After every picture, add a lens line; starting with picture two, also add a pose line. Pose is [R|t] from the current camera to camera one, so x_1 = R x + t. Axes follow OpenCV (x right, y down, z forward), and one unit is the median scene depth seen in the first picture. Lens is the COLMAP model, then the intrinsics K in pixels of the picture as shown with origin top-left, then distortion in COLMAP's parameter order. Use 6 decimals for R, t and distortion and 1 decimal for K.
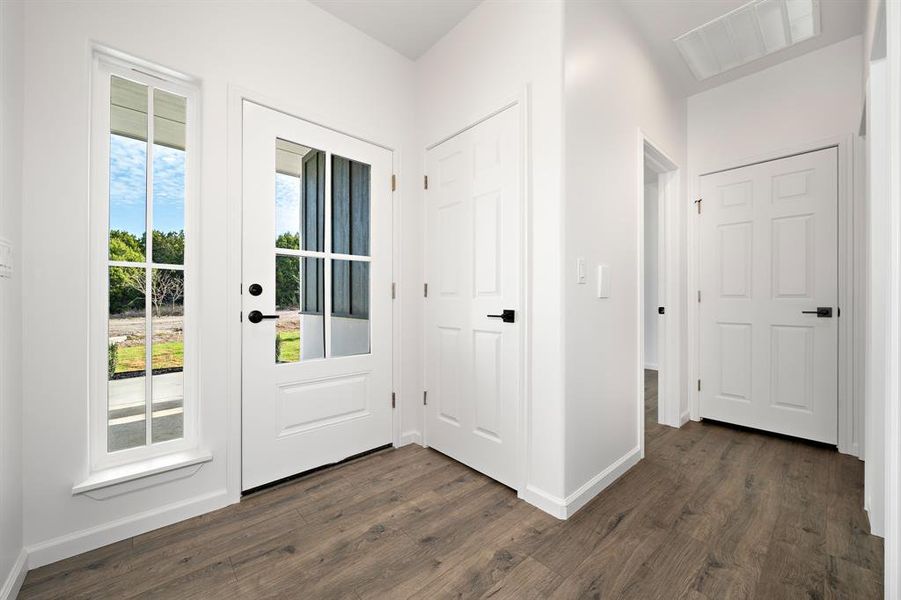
lens RADIAL K [[344.6, 0, 450.5], [0, 344.6, 300.0], [0, 0, 1]] dist [-0.000059, 0.000006]
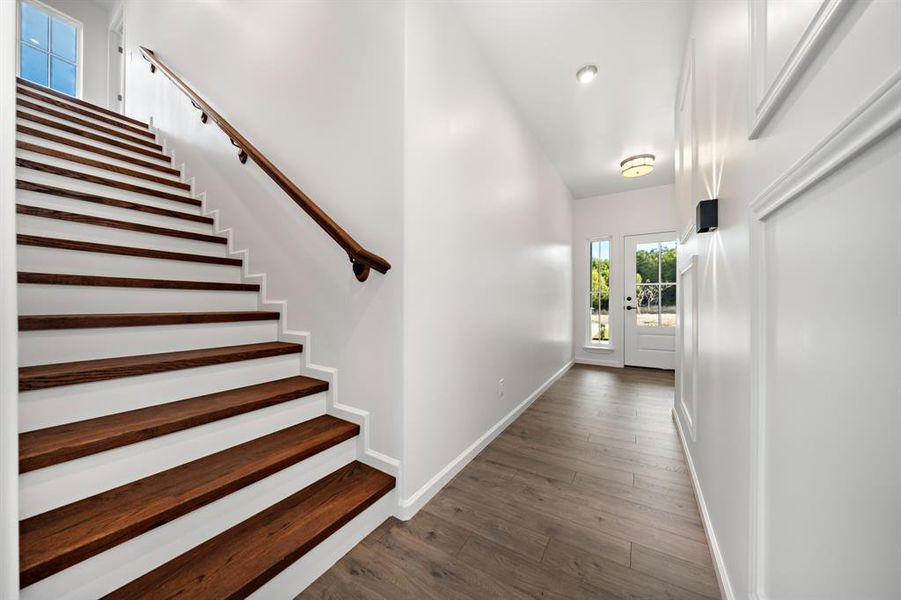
lens RADIAL K [[298.6, 0, 450.5], [0, 298.6, 300.0], [0, 0, 1]] dist [-0.000183, -0.000030]
pose [[0.281764, -0.012919, -0.959397, 1.273144], [0.005560, 0.999915, -0.011832, 0.002835], [0.959468, -0.002000, 0.281811, -1.032108]]
